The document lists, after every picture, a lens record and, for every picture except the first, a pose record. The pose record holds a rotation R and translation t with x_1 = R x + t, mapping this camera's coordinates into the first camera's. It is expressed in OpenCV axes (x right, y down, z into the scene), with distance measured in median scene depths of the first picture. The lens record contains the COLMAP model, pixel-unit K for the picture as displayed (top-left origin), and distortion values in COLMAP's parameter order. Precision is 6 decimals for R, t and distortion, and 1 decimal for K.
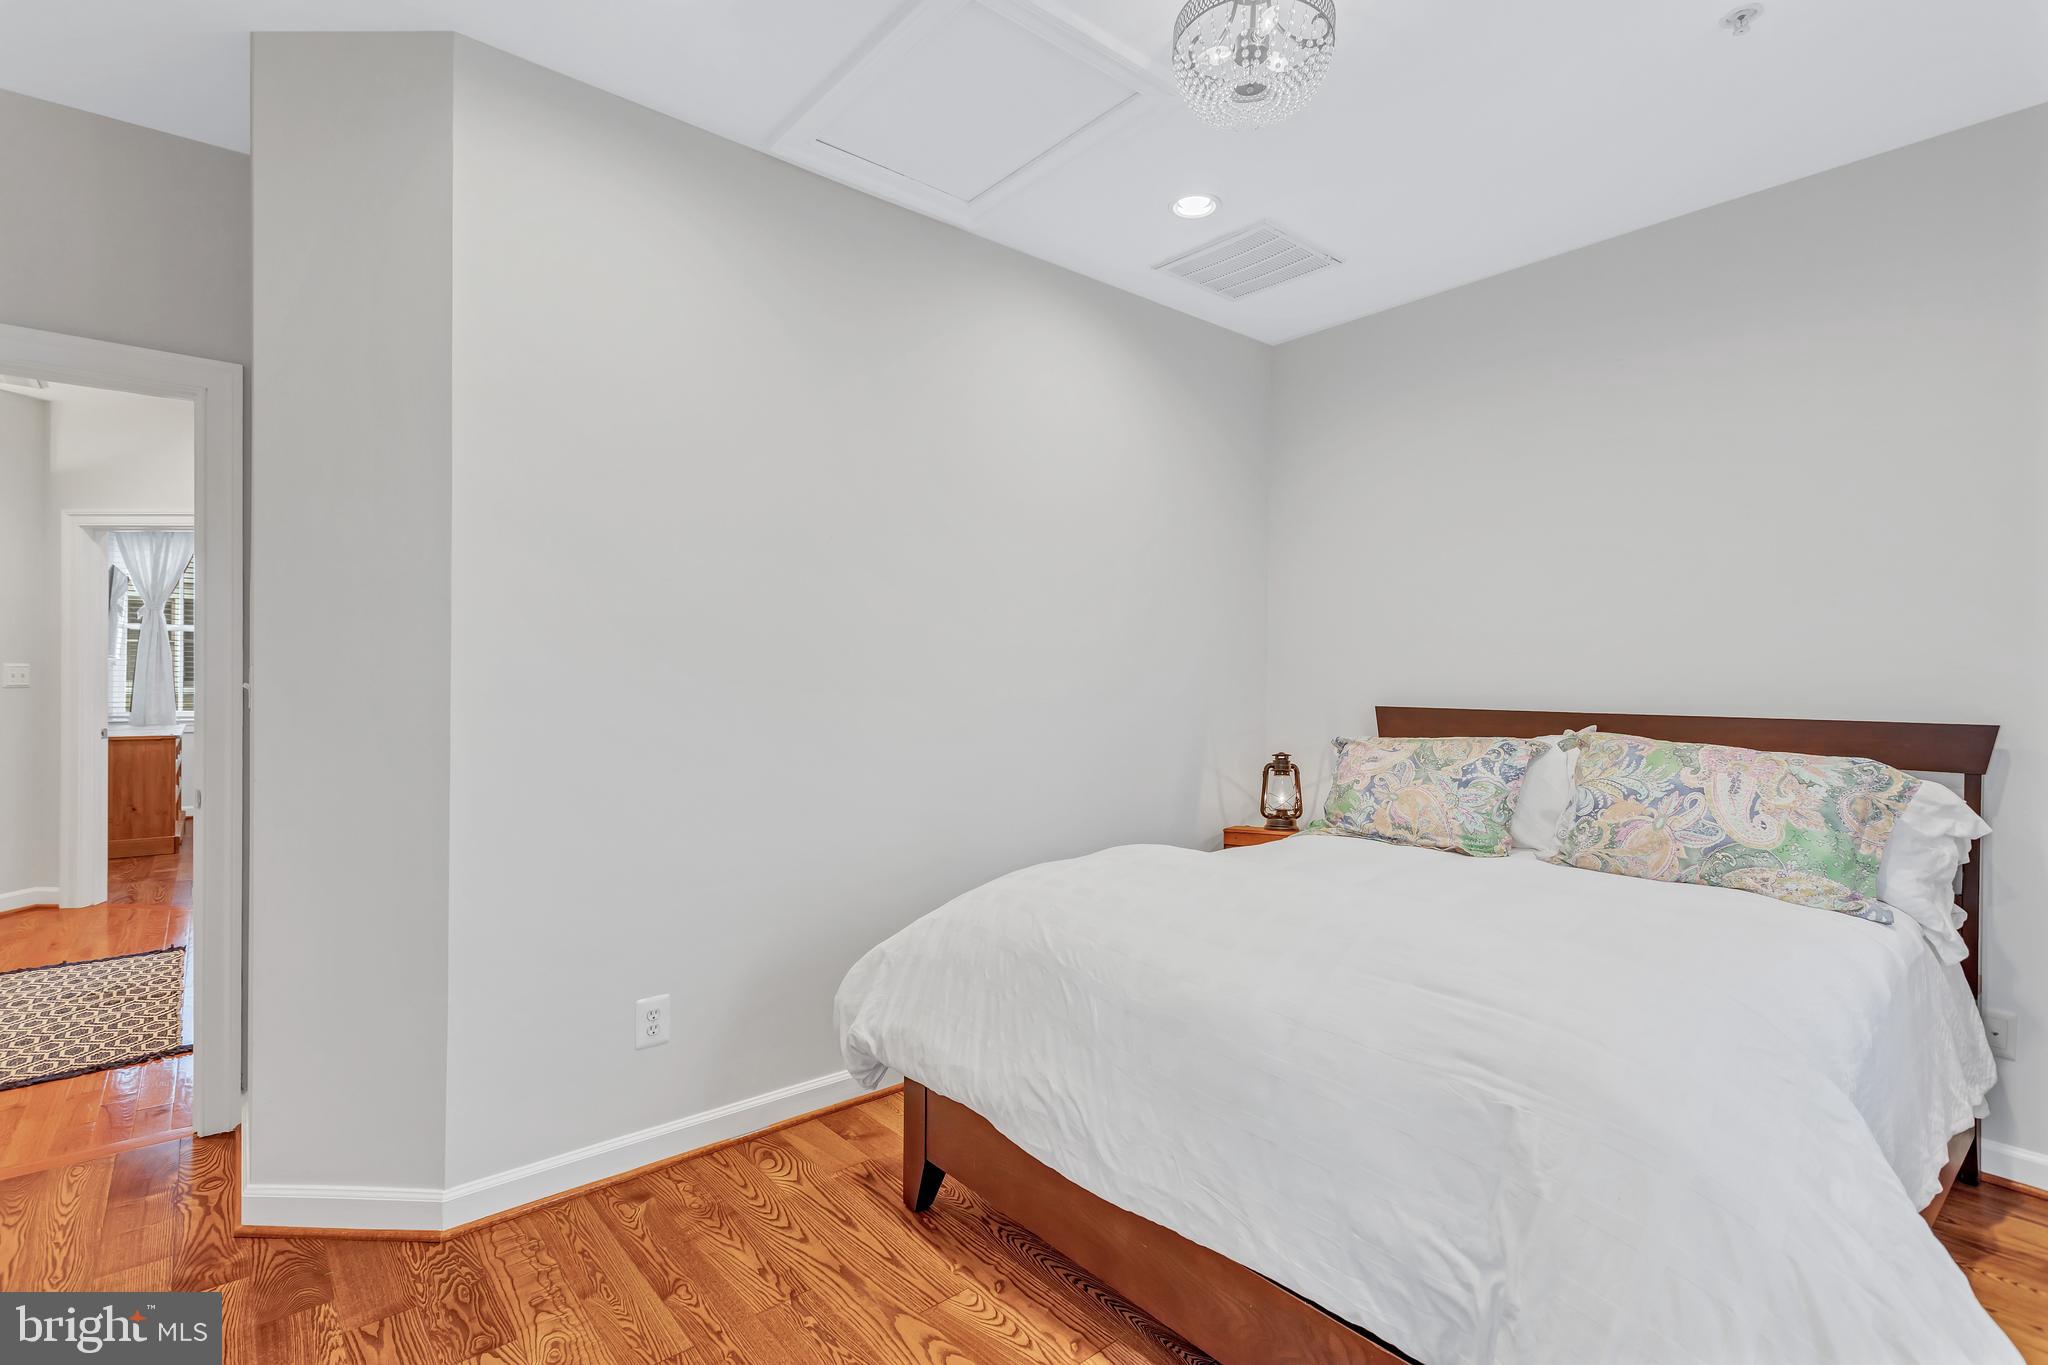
lens RADIAL K [[991.9, 0, 1022.4], [0, 991.9, 685.8], [0, 0, 1]] dist [0.006452, 0.005016]
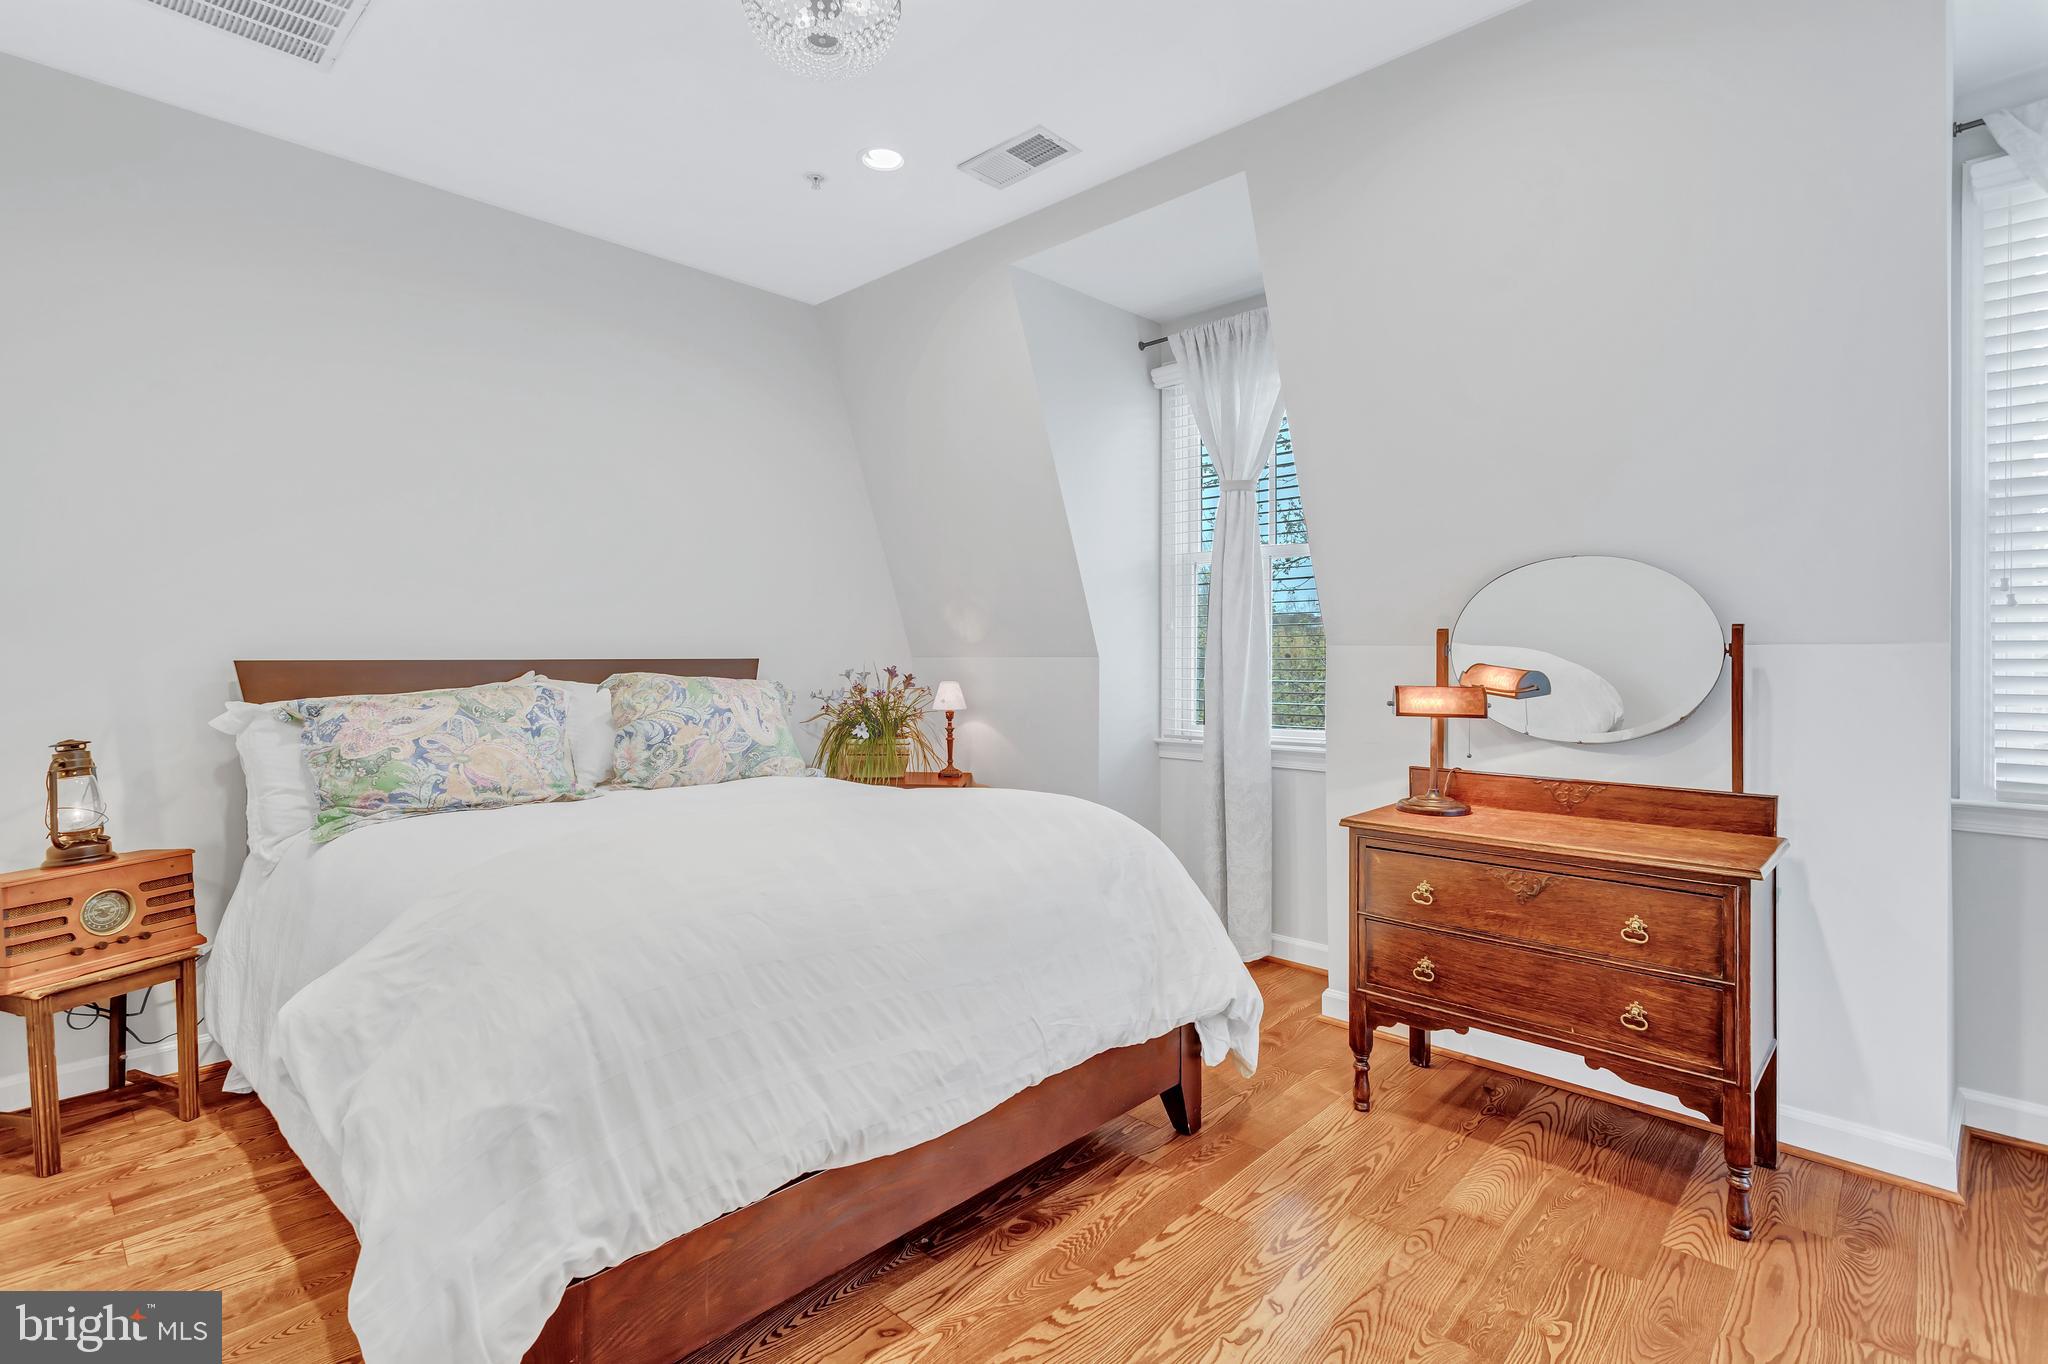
lens RADIAL K [[991.9, 0, 1017.3], [0, 991.9, 672.4], [0, 0, 1]] dist [0.006452, 0.005016]
pose [[-0.136775, -0.024294, 0.990304, -0.647350], [0.008882, 0.999629, 0.025750, 0.021925], [-0.990562, 0.012318, -0.136508, 0.750330]]
